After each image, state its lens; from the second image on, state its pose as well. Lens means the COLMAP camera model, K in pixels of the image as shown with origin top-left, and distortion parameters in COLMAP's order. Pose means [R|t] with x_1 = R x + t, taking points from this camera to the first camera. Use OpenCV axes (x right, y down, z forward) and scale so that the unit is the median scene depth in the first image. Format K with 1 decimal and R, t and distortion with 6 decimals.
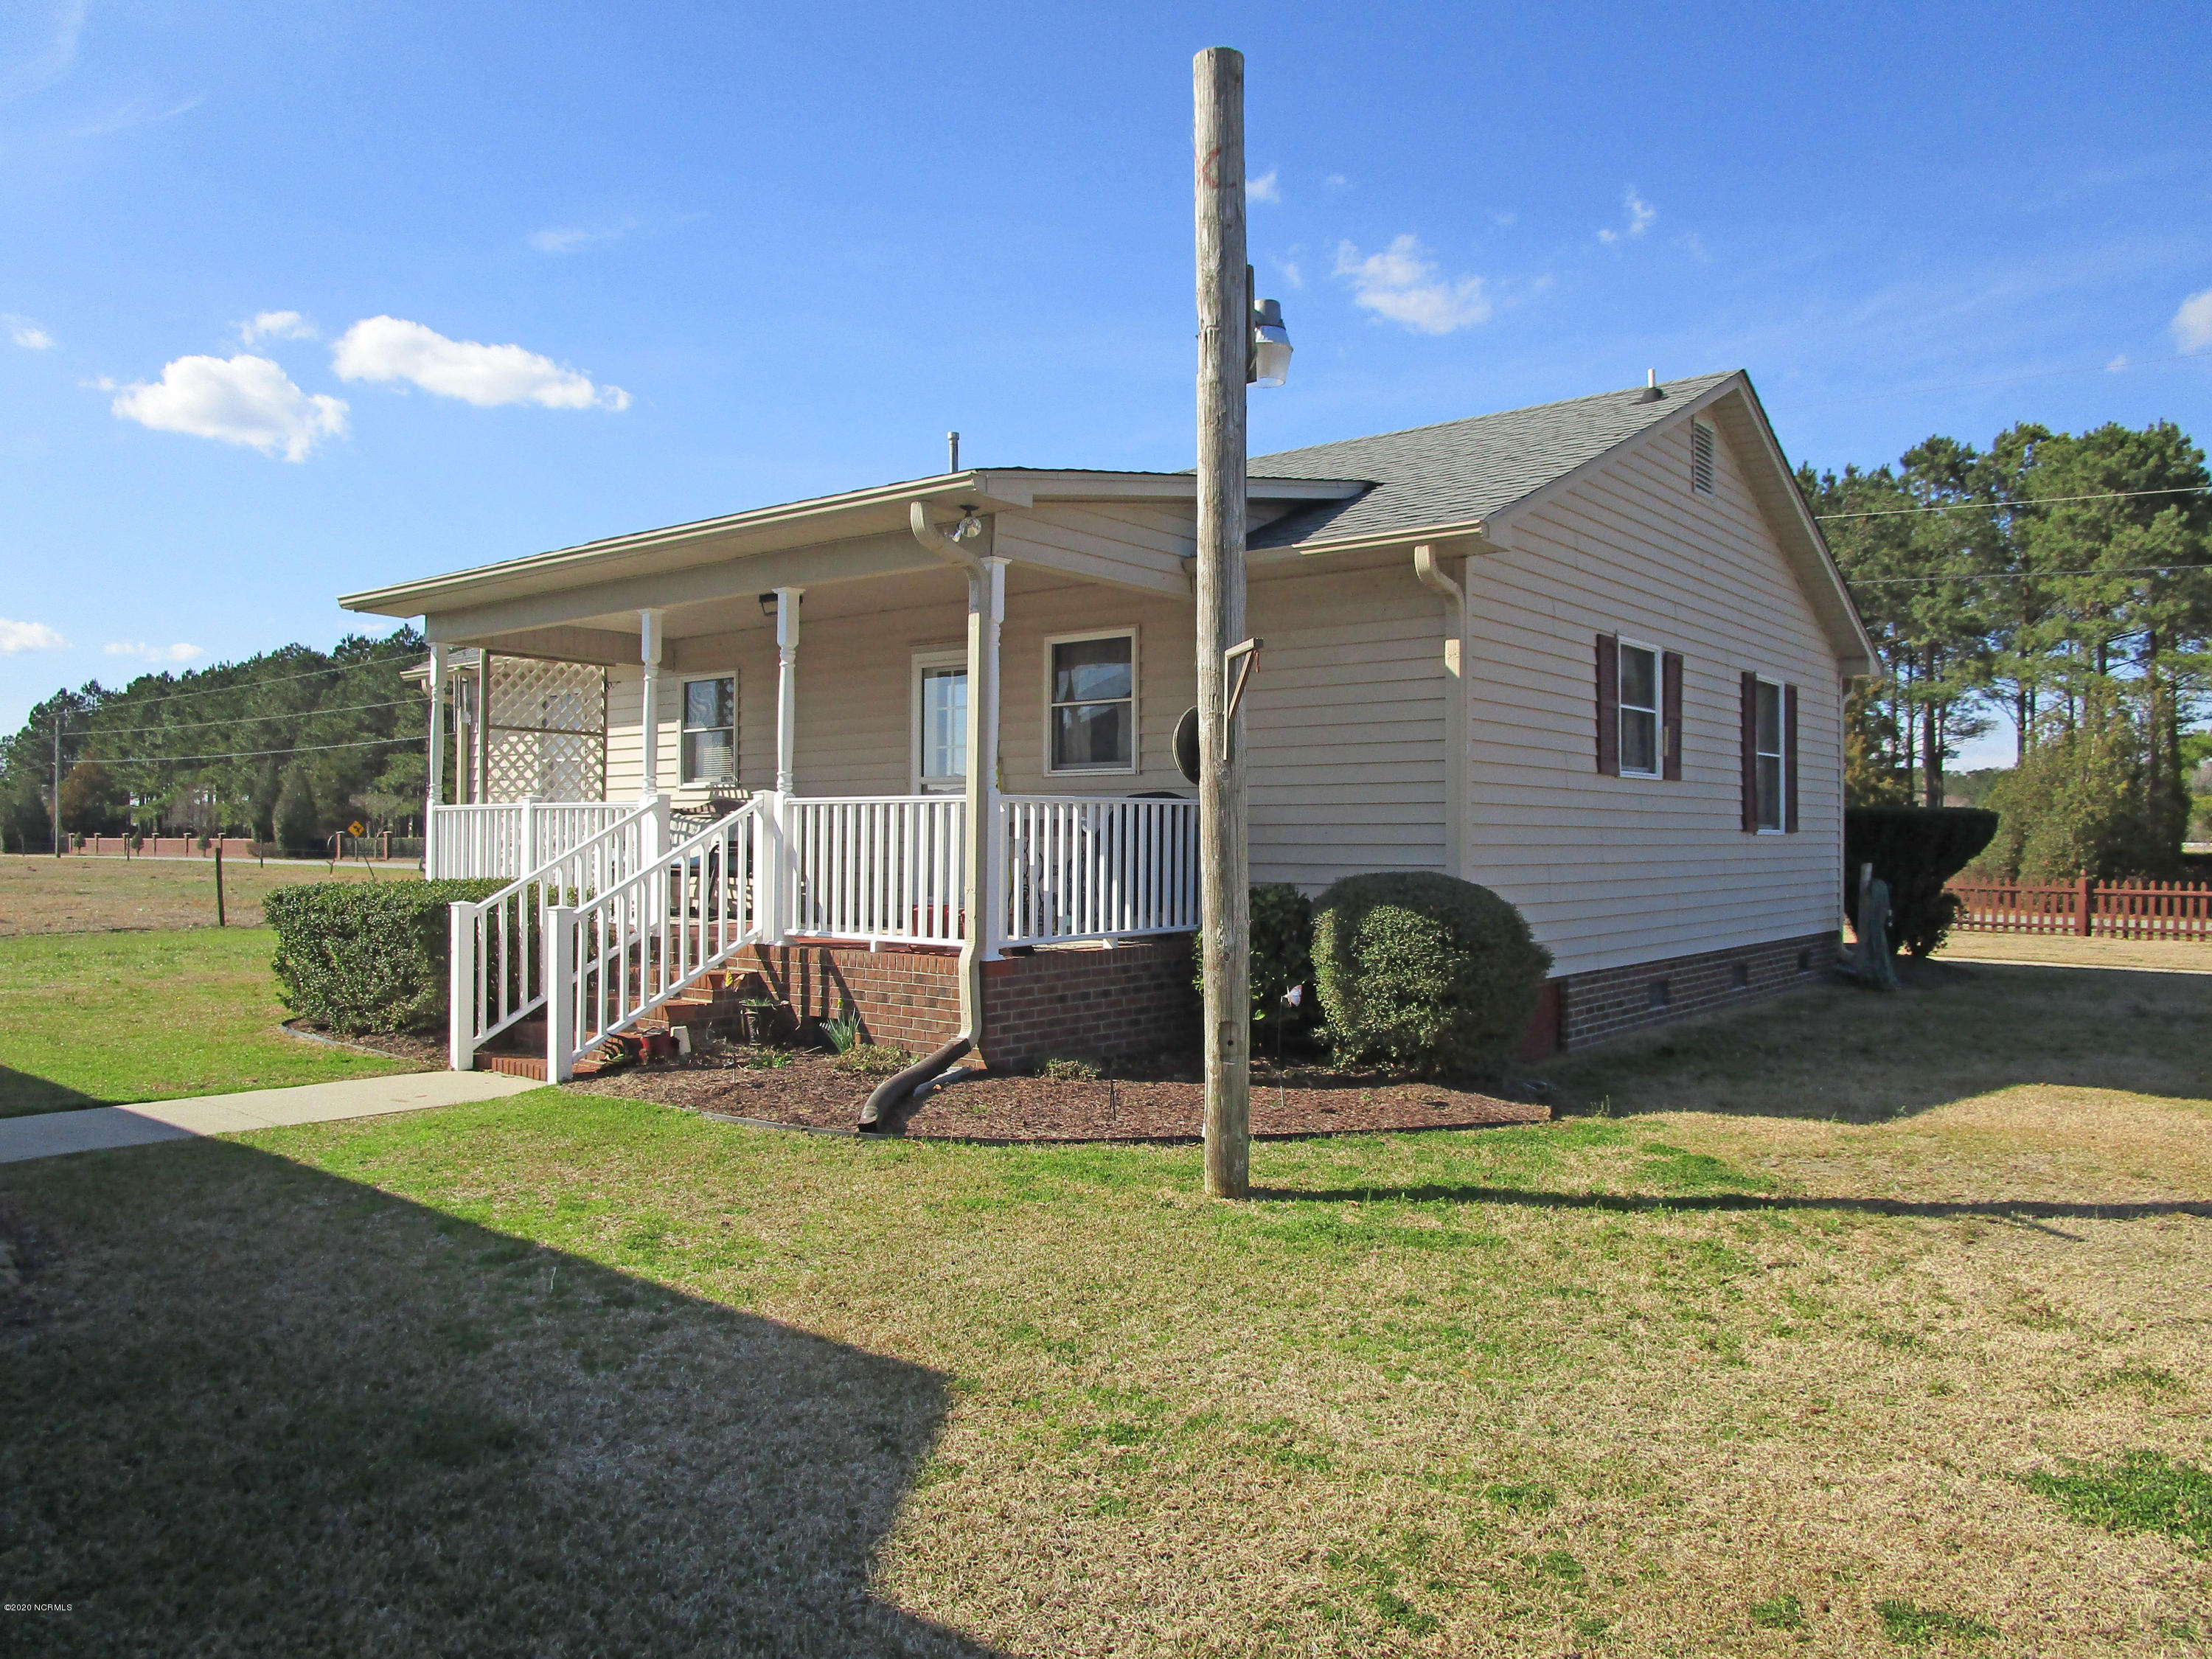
lens RADIAL K [[1561.4, 0, 1106.0], [0, 1561.4, 829.5], [0, 0, 1]] dist [-0.020469, 0.003579]
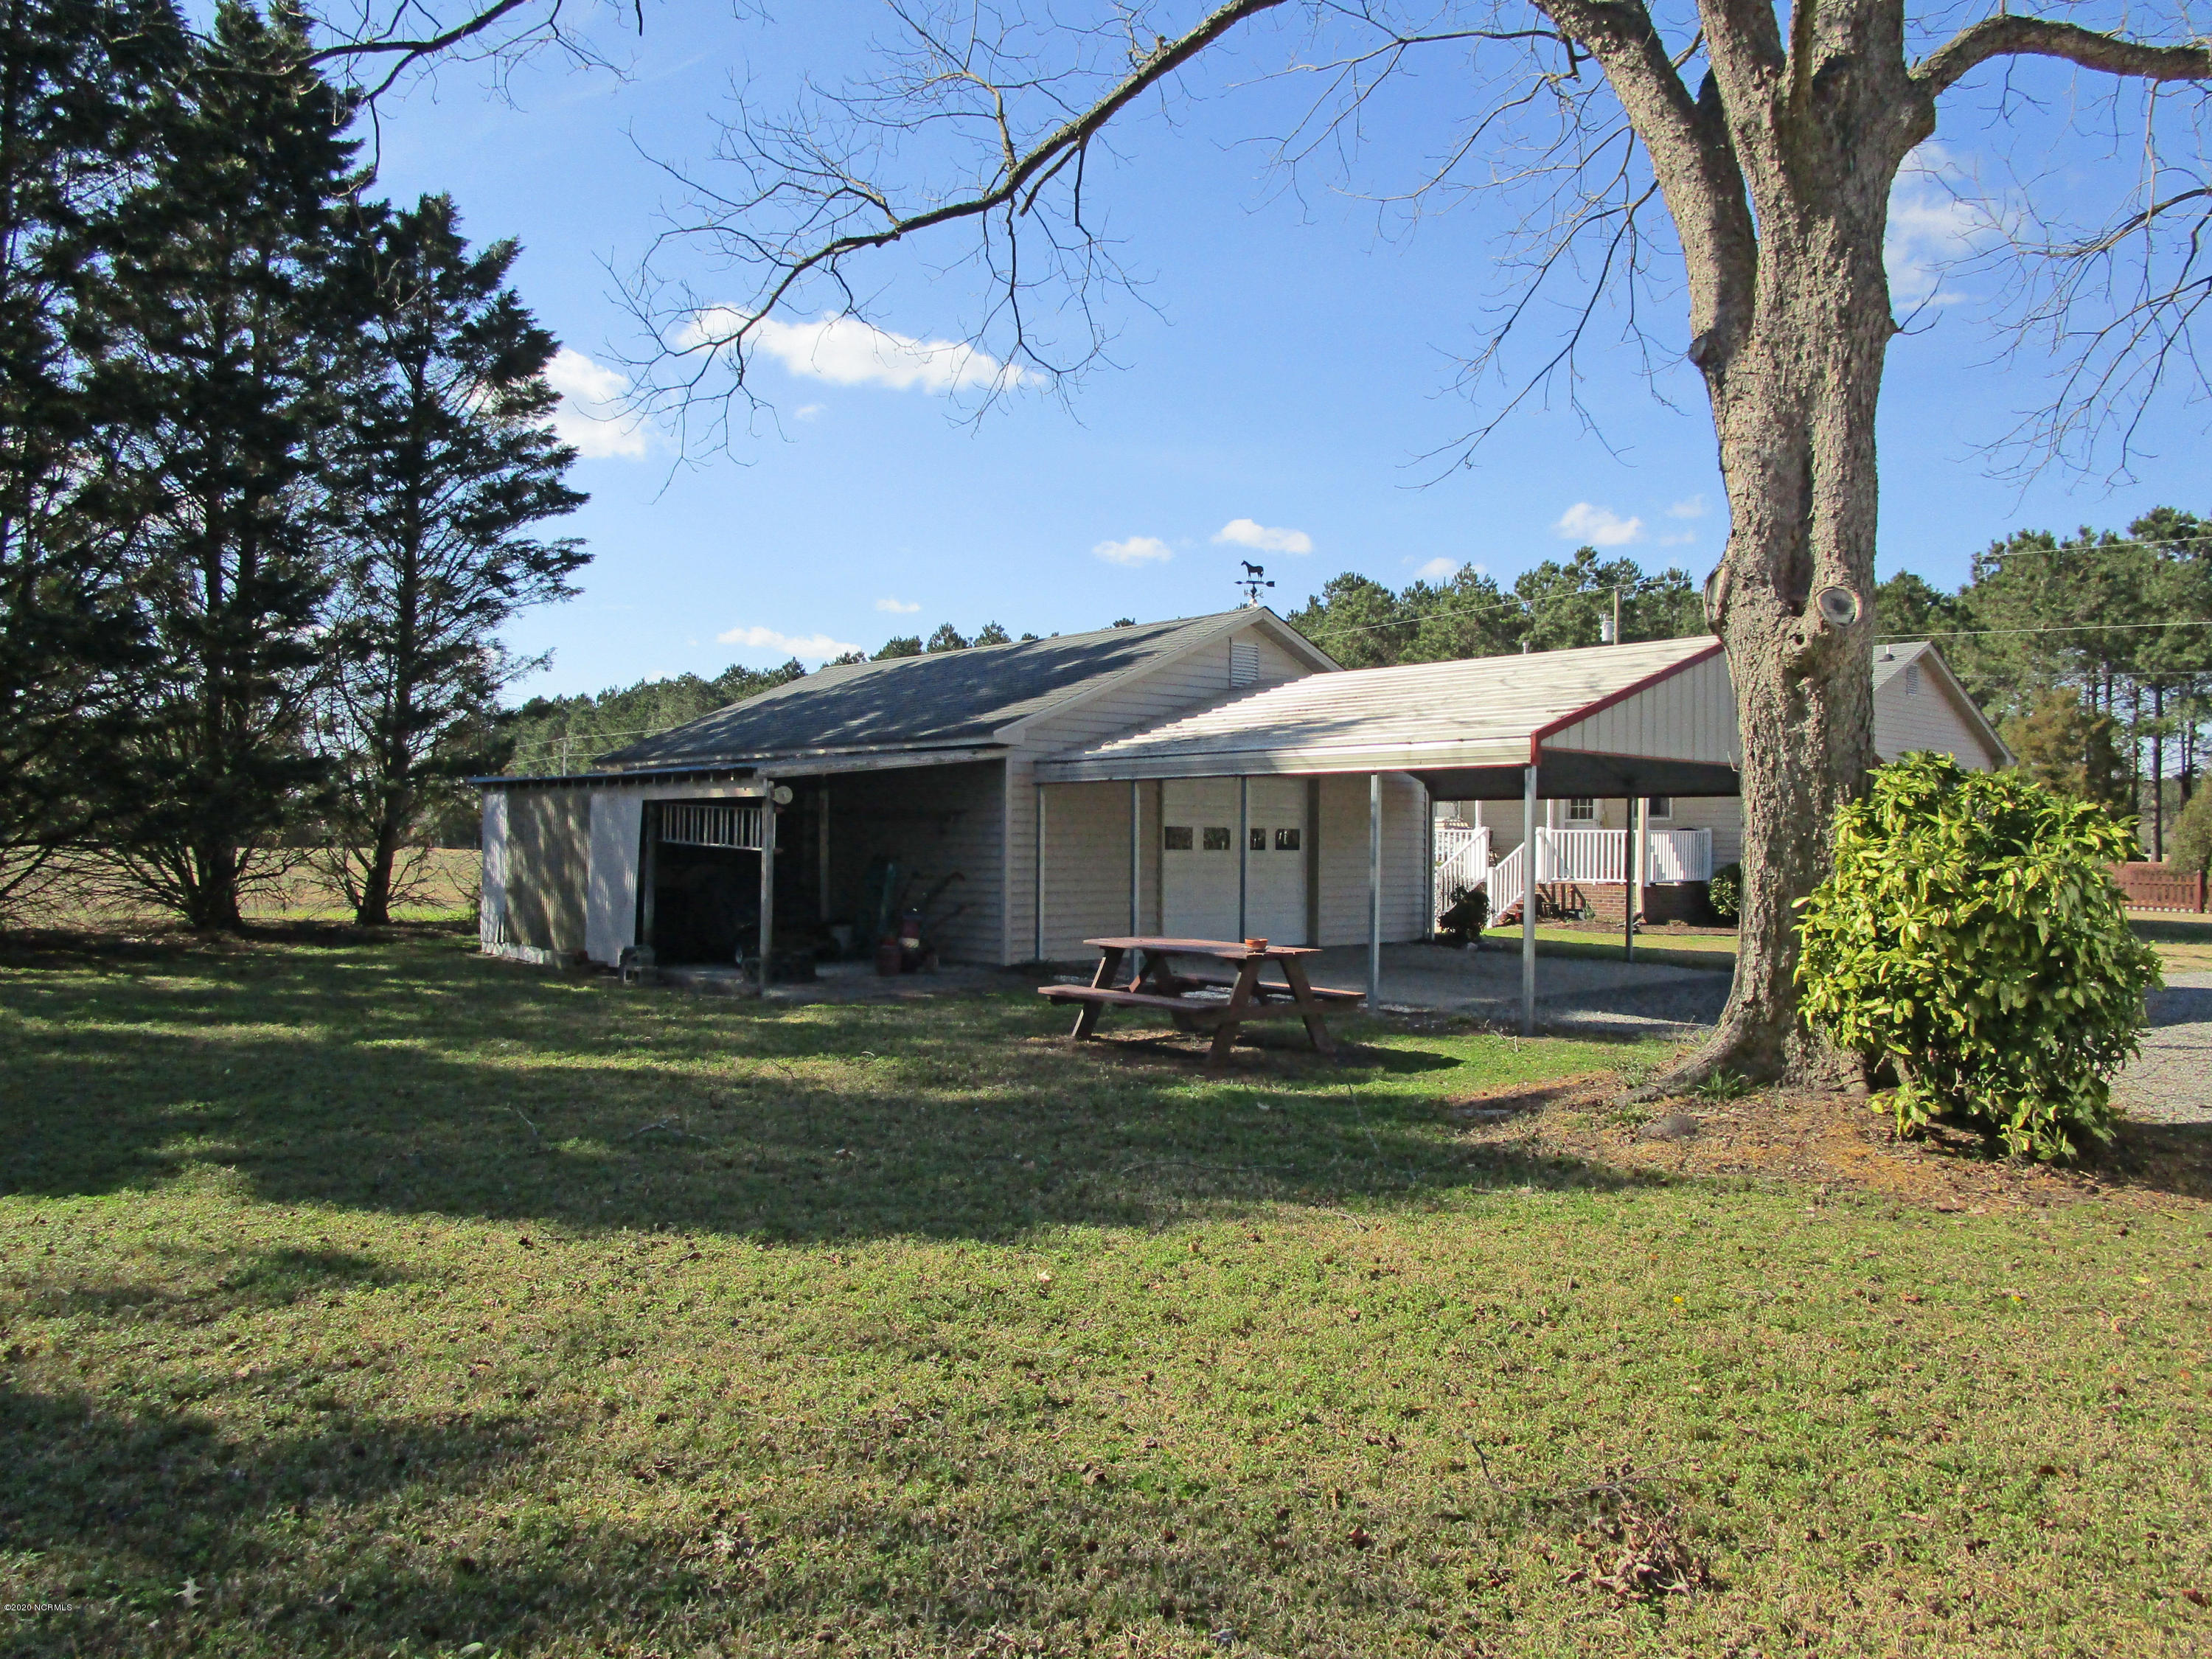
lens RADIAL K [[1561.4, 0, 1106.0], [0, 1561.4, 829.5], [0, 0, 1]] dist [-0.020469, 0.003579]
pose [[0.989837, 0.006292, -0.142064, -0.587191], [-0.006749, 0.999973, -0.002737, -0.007839], [0.142043, 0.003668, 0.989854, -1.812704]]
